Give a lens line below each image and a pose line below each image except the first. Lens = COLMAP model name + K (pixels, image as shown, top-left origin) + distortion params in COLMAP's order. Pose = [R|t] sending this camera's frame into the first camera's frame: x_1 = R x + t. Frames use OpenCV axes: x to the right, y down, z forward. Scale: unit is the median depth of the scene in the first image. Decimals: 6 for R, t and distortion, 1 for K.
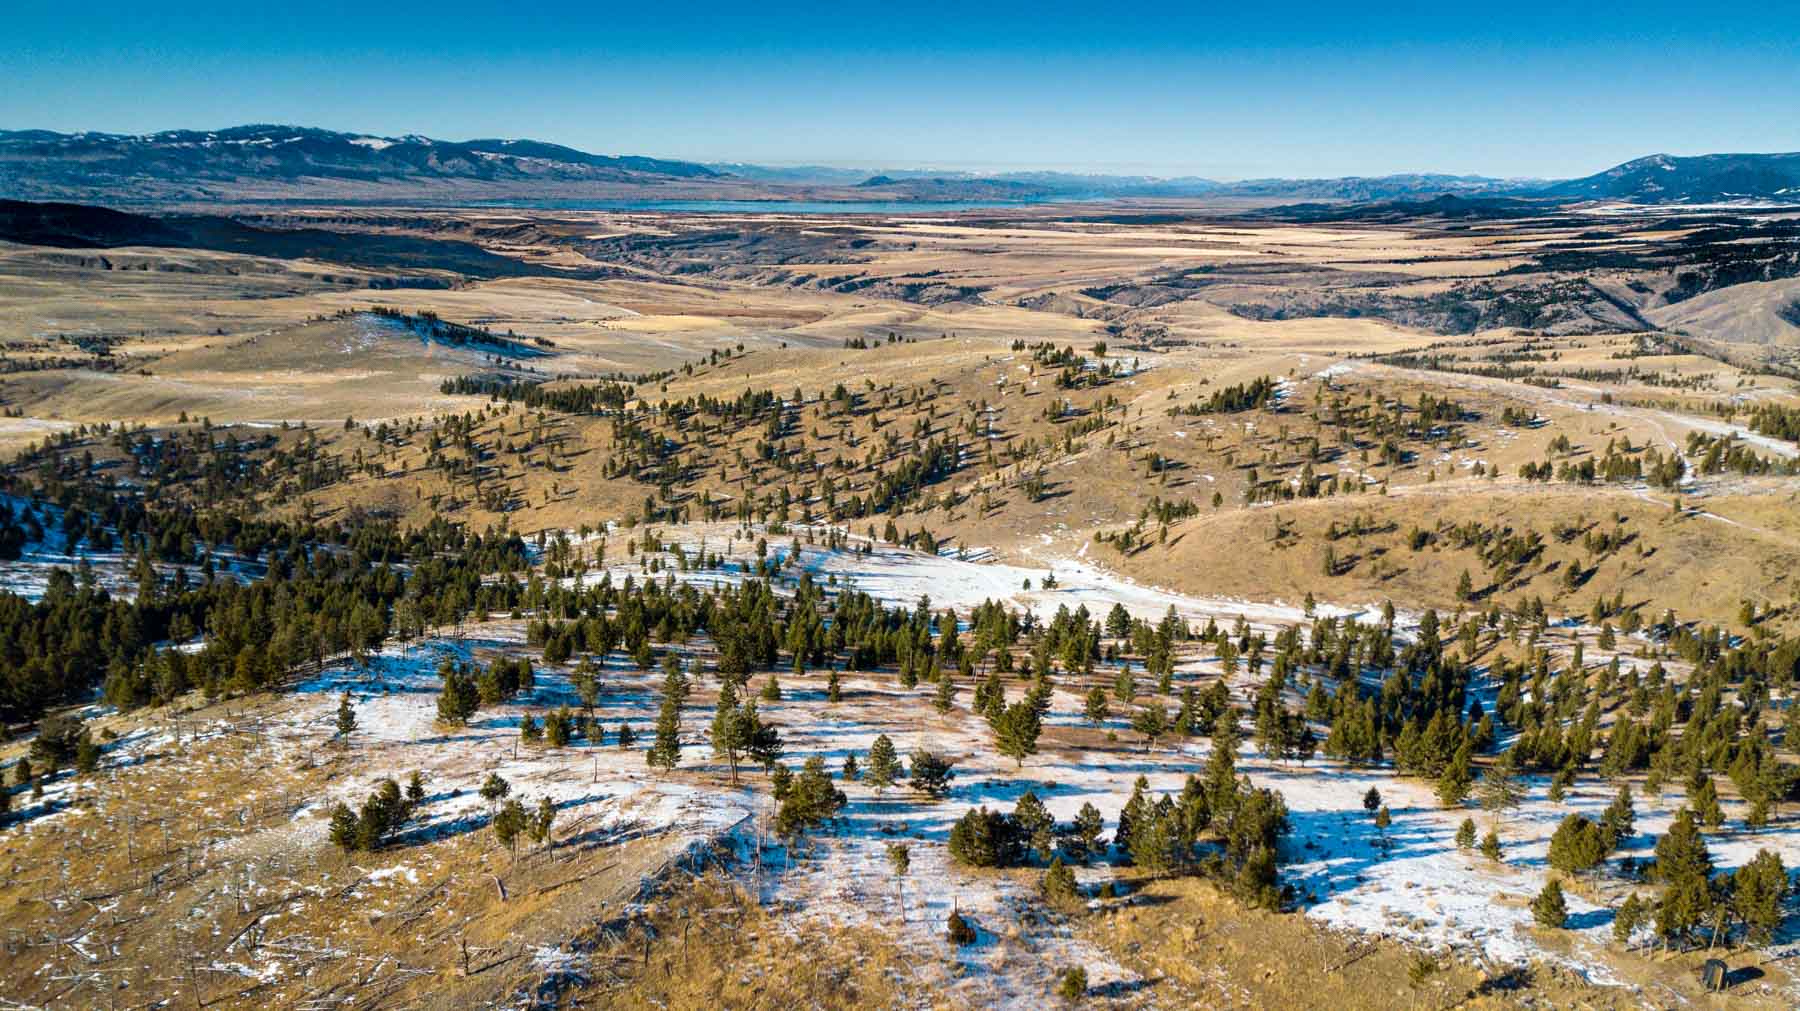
lens RADIAL K [[1374.6, 0, 885.2], [0, 1374.6, 551.6], [0, 0, 1]] dist [0.000122, 0.033404]
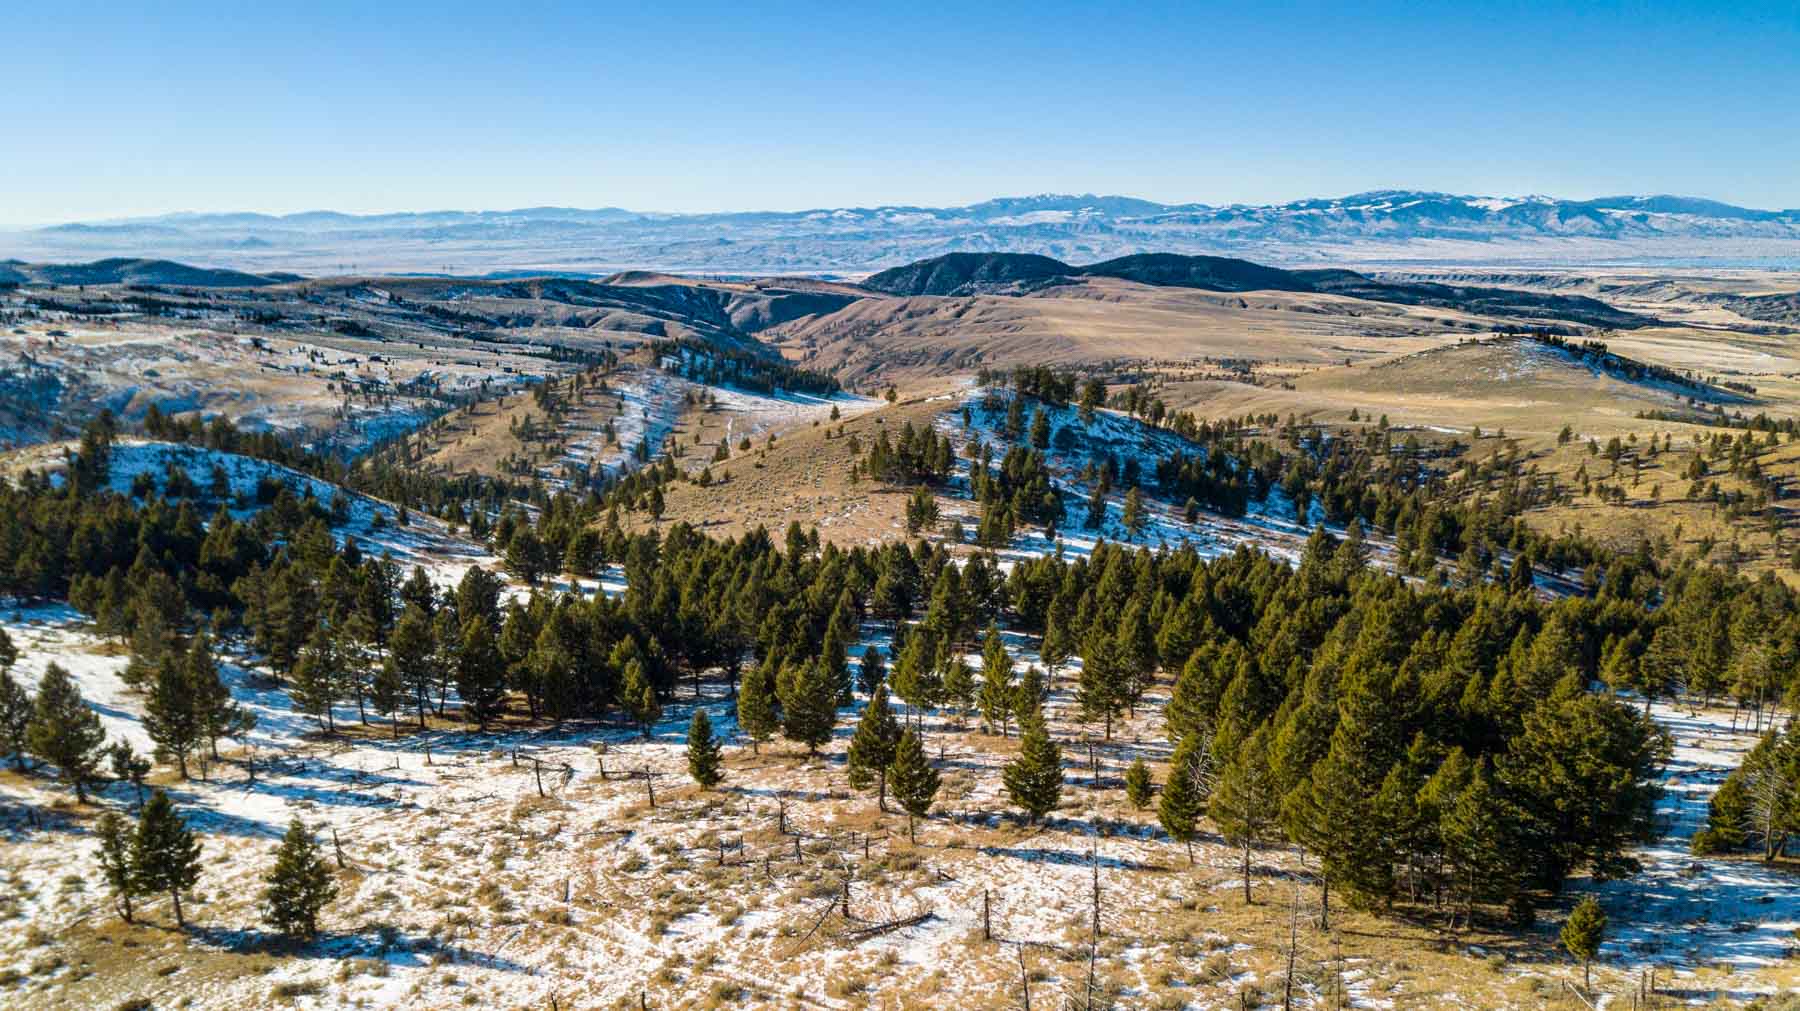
lens RADIAL K [[1392.4, 0, 872.1], [0, 1392.4, 515.1], [0, 0, 1]] dist [0.012072, 0.008641]
pose [[0.730388, 0.113254, -0.673577, -0.142511], [-0.160485, 0.987005, -0.008068, 0.018439], [0.663911, 0.113991, 0.739073, 0.175963]]
